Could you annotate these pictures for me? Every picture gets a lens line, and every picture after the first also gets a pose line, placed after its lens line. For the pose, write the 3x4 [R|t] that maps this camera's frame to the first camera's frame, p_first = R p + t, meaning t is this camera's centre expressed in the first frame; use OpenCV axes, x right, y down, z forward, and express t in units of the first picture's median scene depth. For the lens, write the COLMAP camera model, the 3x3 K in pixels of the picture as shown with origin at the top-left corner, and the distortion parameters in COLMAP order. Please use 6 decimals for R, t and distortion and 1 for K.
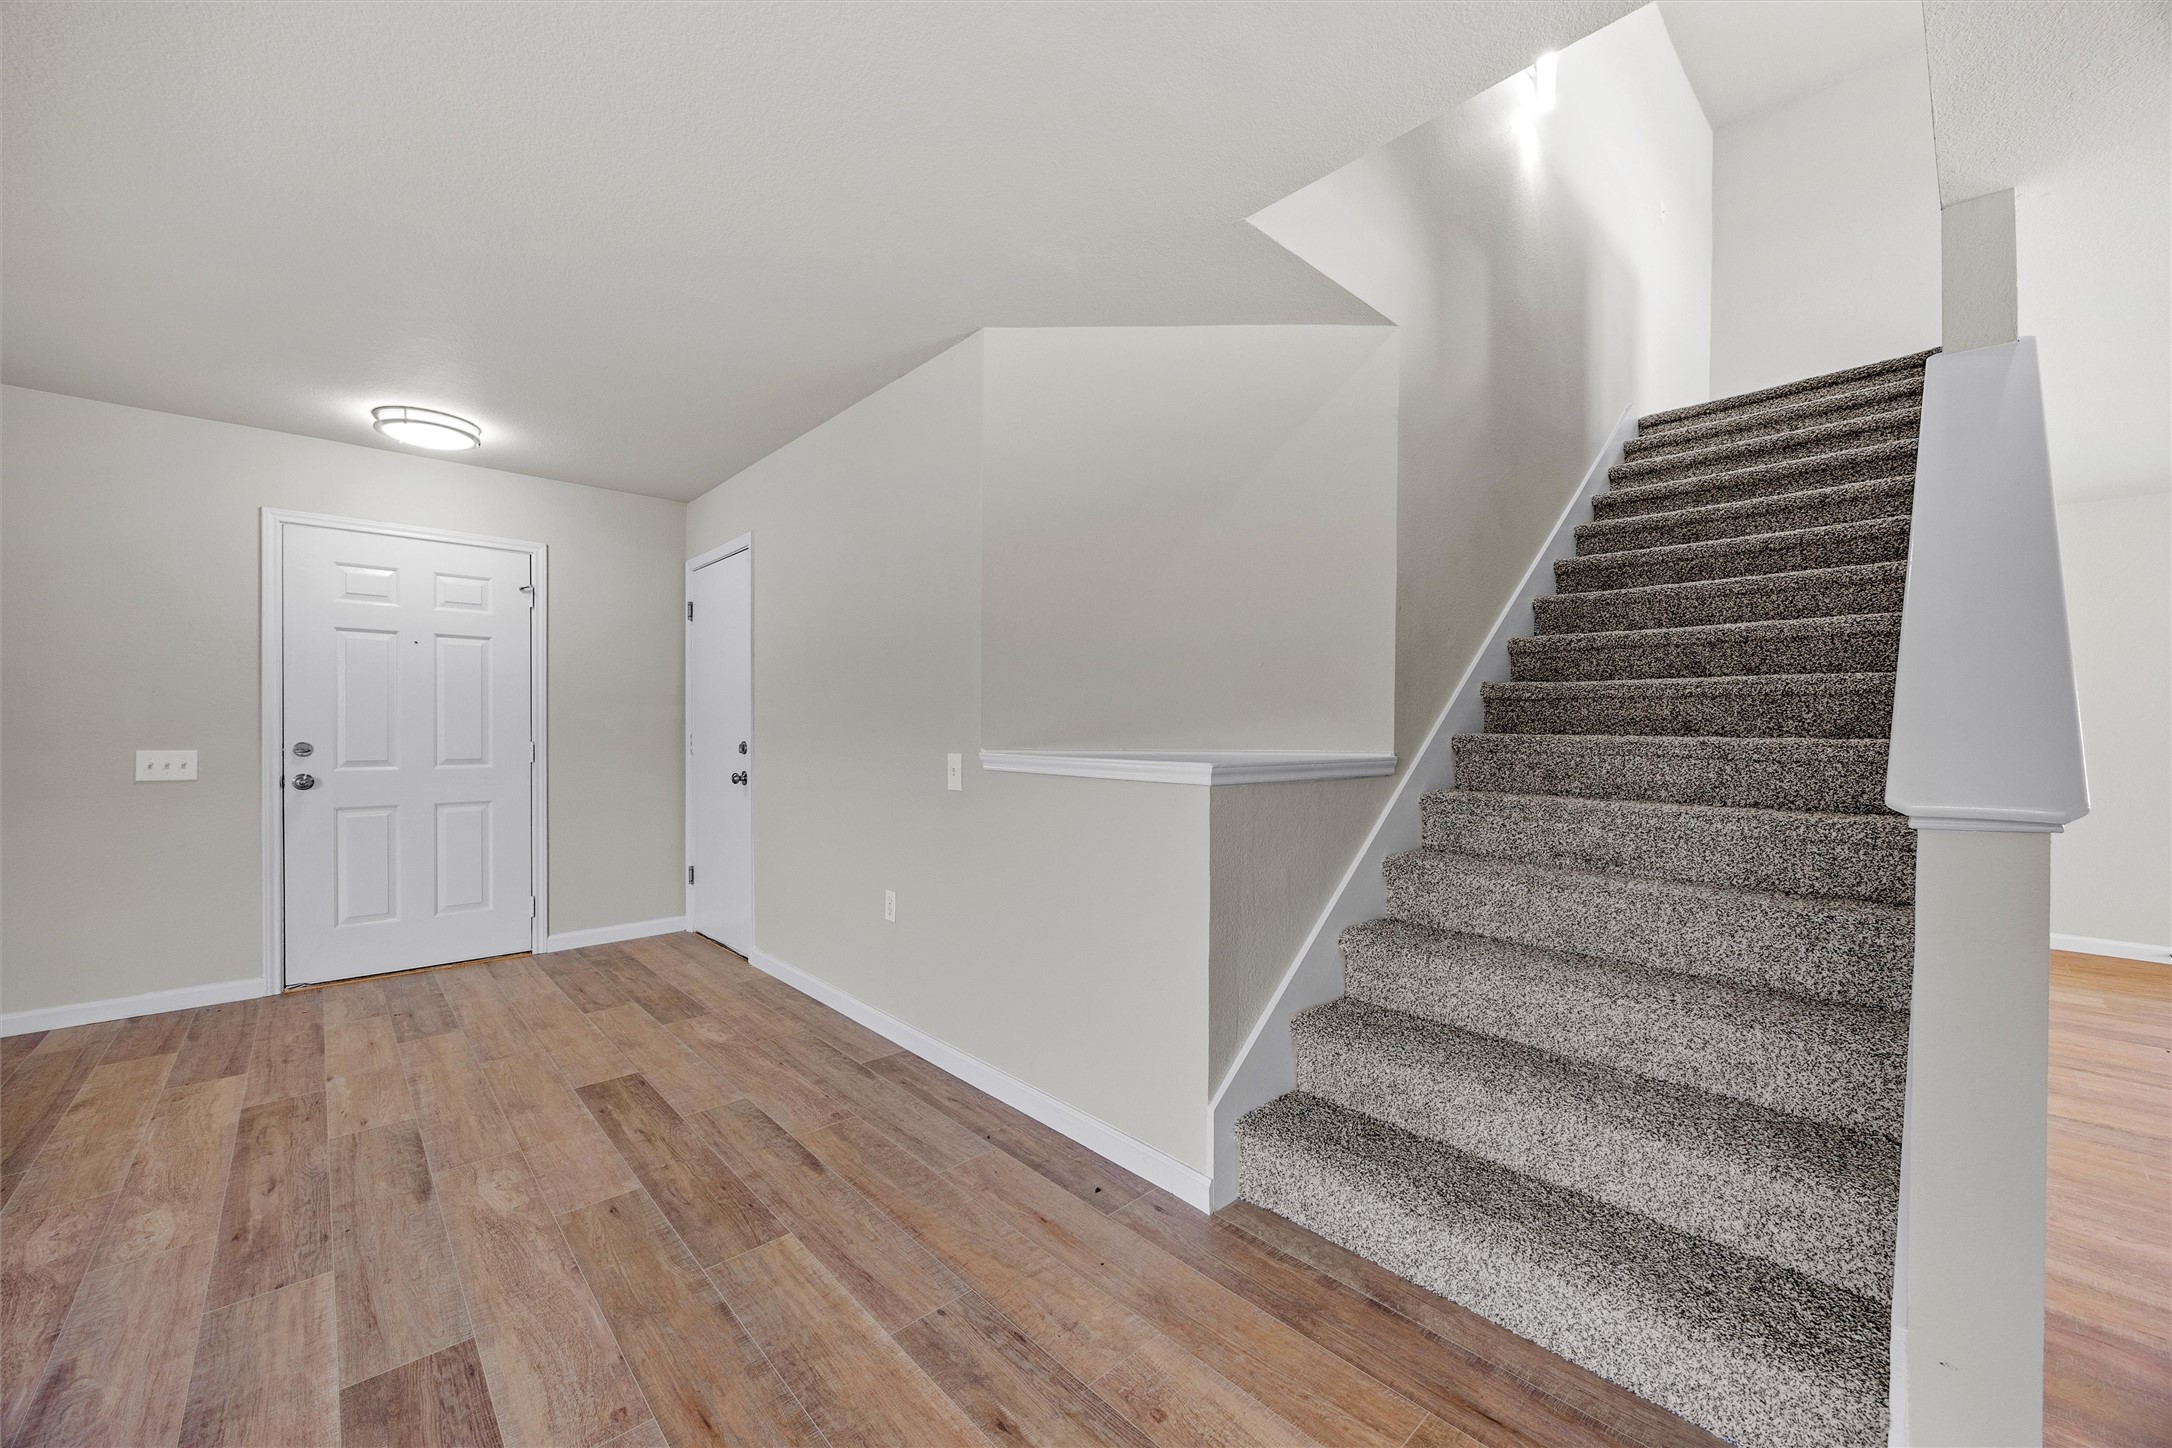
lens RADIAL K [[835.8, 0, 1086.1], [0, 835.8, 726.8], [0, 0, 1]] dist [-0.001552, -0.000281]
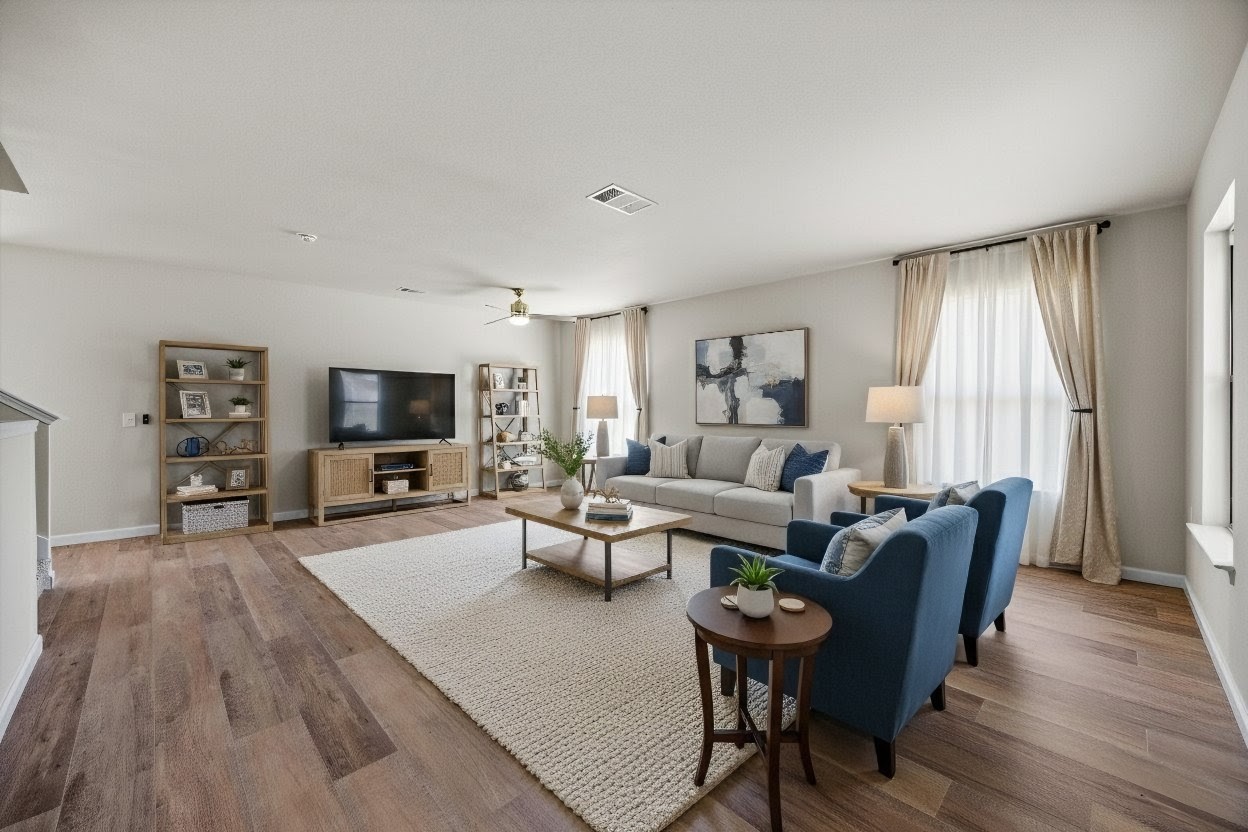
lens RADIAL K [[480.2, 0, 624.3], [0, 480.2, 414.3], [0, 0, 1]] dist [-0.001552, -0.000281]
pose [[-0.999432, 0.003488, -0.033505, -1.036477], [0.002826, 0.999800, 0.019799, 0.006622], [0.033568, 0.019693, -0.999242, 1.889175]]
